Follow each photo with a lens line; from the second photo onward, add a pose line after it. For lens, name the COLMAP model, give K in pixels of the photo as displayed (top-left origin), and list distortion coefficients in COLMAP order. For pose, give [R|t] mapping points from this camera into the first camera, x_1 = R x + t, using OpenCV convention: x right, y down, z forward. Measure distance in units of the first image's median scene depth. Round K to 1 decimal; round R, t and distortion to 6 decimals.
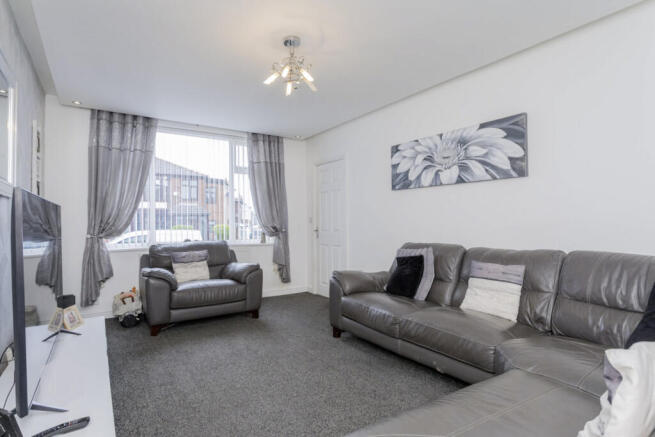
lens RADIAL K [[351.3, 0, 325.6], [0, 351.3, 218.2], [0, 0, 1]] dist [-0.001325, 0.000142]
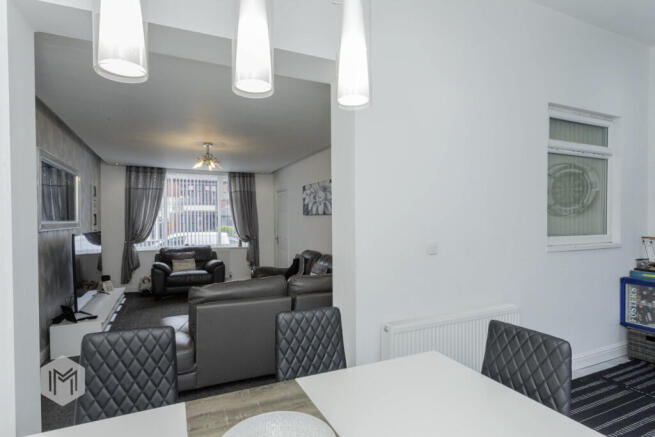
lens RADIAL K [[351.3, 0, 329.2], [0, 351.3, 220.0], [0, 0, 1]] dist [-0.001325, 0.000142]
pose [[0.989493, 0.003803, -0.144528, 0.503854], [-0.001974, 0.999916, 0.012794, -0.074313], [0.144565, -0.012374, 0.989418, -0.487086]]
